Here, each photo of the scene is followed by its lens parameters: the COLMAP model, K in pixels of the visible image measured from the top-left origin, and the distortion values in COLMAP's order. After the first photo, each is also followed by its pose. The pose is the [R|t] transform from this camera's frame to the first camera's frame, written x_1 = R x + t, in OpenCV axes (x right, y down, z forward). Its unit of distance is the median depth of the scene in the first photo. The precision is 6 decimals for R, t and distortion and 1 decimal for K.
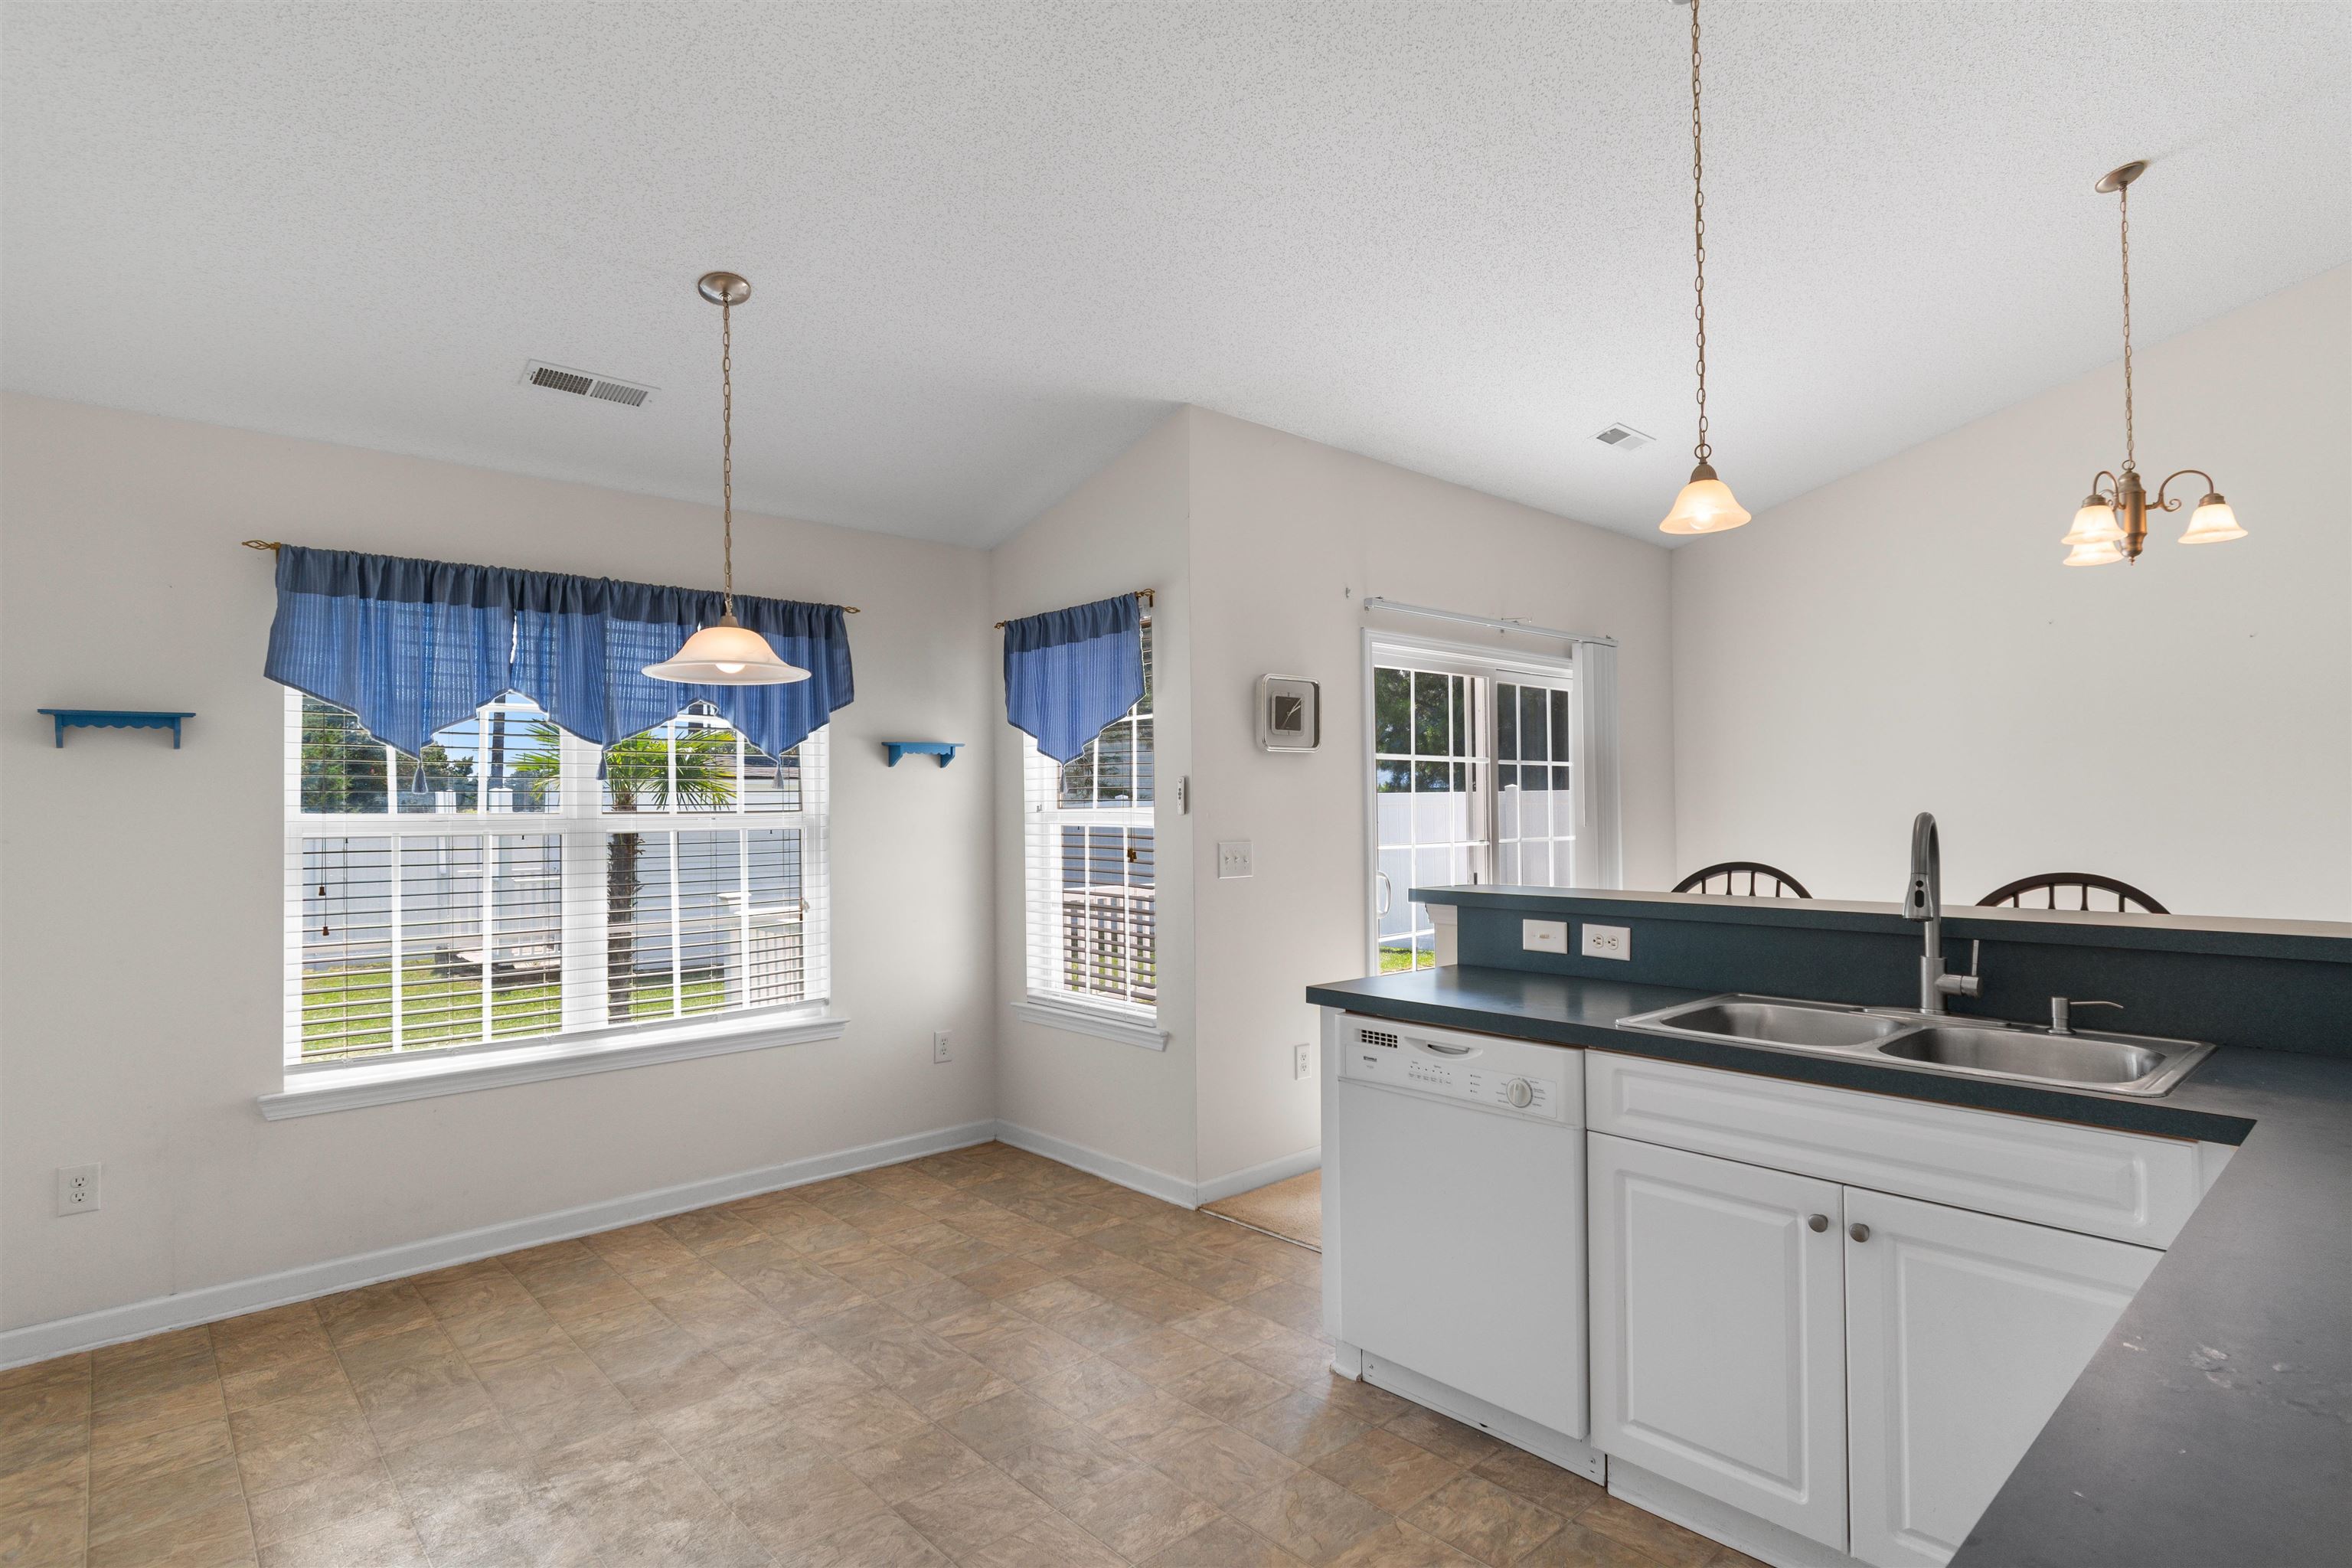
lens RADIAL K [[1171.8, 0, 1184.8], [0, 1171.8, 788.0], [0, 0, 1]] dist [0.005610, -0.002522]
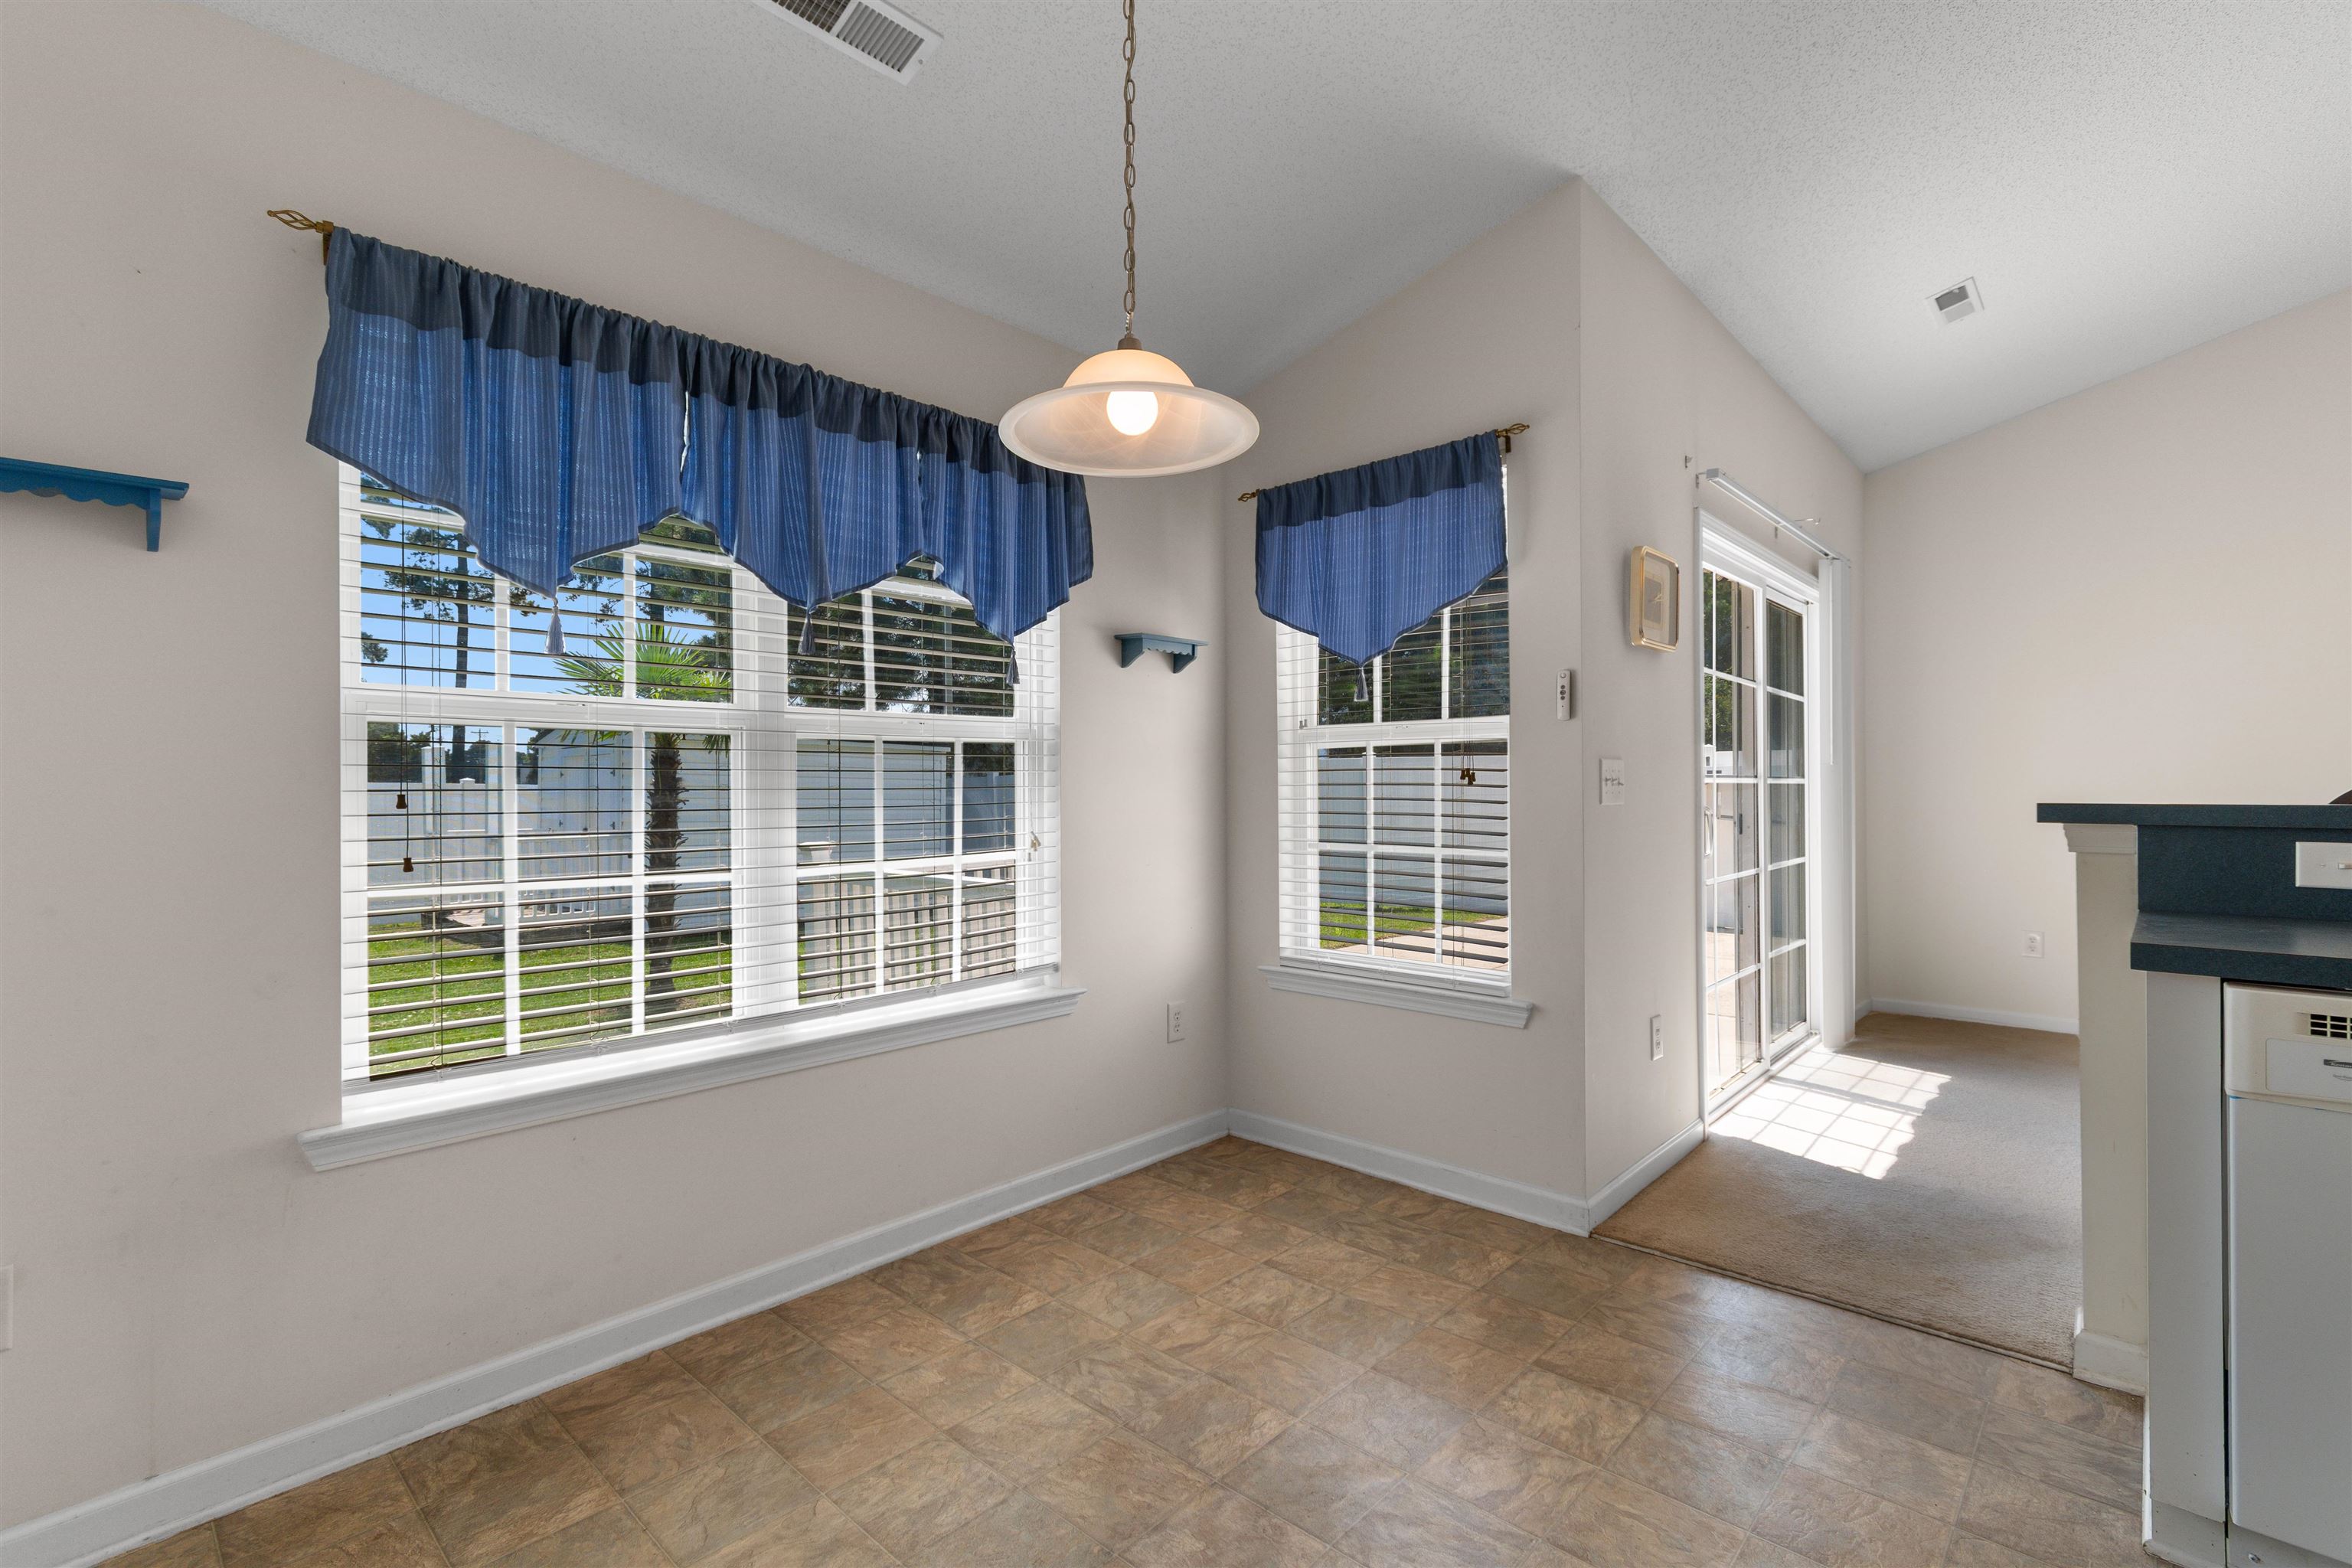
lens RADIAL K [[1047.8, 0, 1191.6], [0, 1047.8, 783.8], [0, 0, 1]] dist [0.003838, 0.000053]
pose [[0.996502, 0.006135, 0.083342, -0.340959], [-0.007379, 0.999866, 0.014629, 0.063287], [-0.083241, -0.015192, 0.996414, 0.383325]]
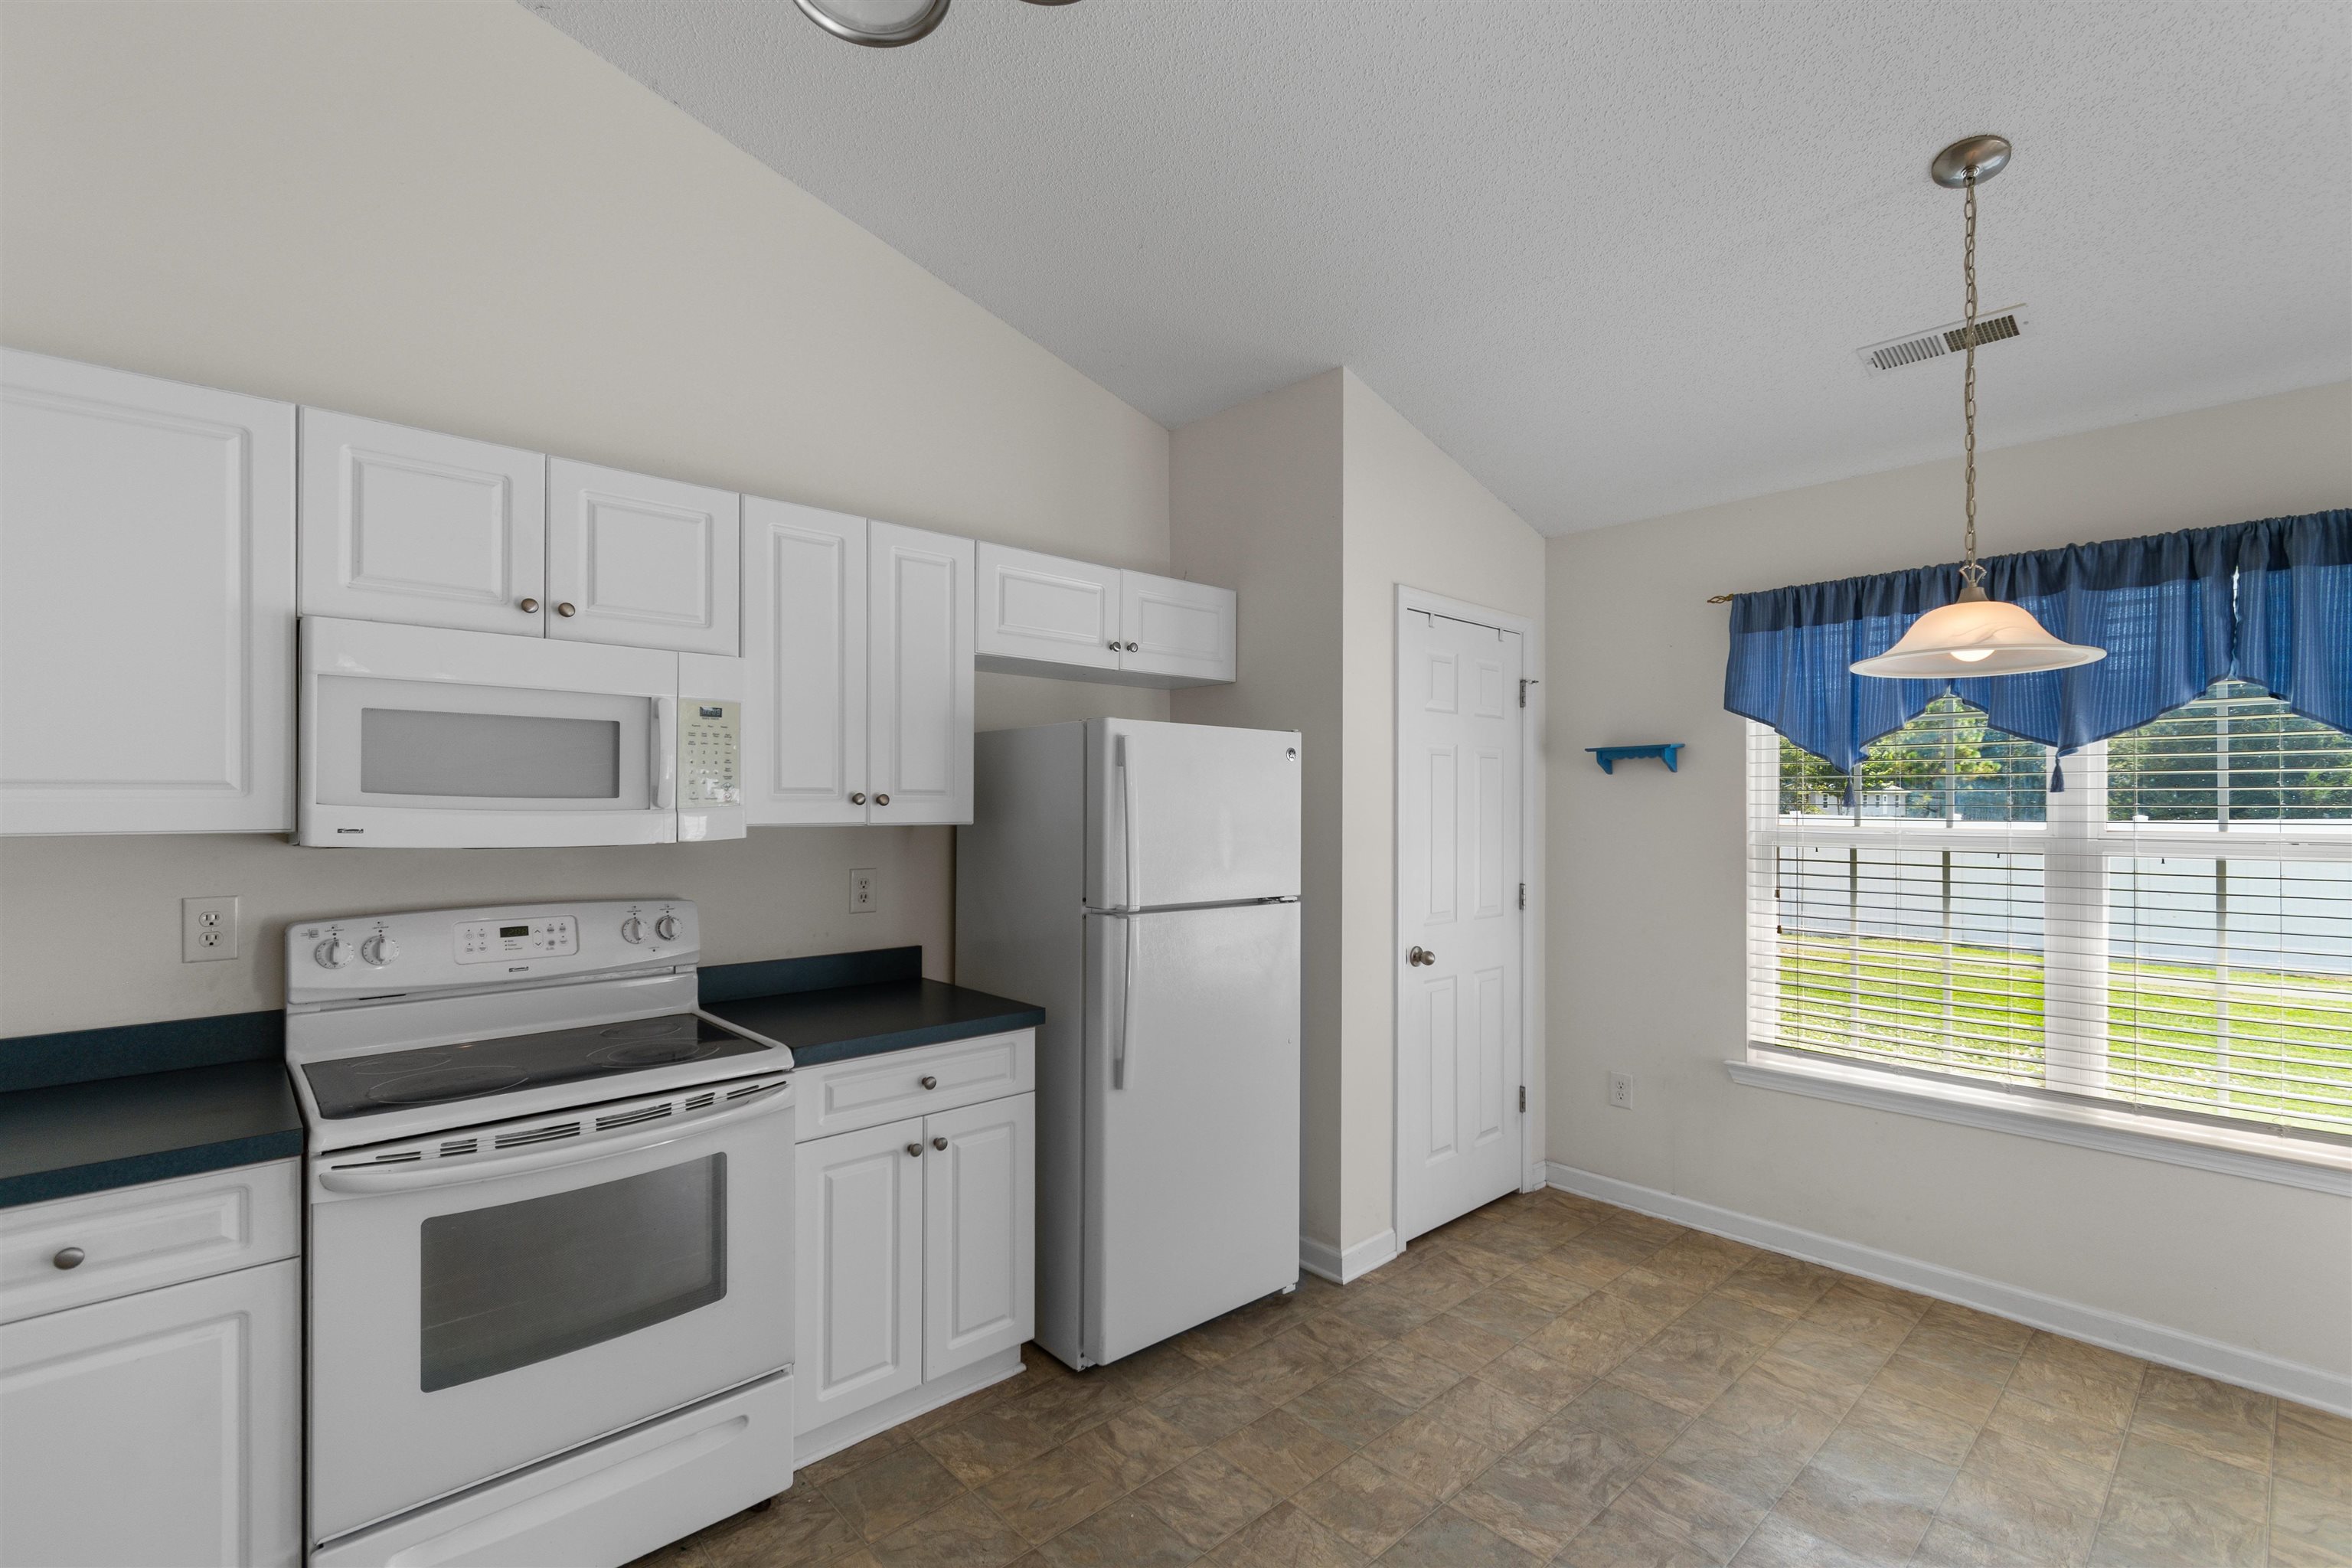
lens RADIAL K [[1047.8, 0, 1196.7], [0, 1047.8, 800.8], [0, 0, 1]] dist [0.003838, 0.000053]
pose [[0.019033, 0.008230, -0.999785, 0.246190], [0.015173, 0.999849, 0.008520, -0.017440], [0.999704, -0.015332, 0.018905, 0.404358]]
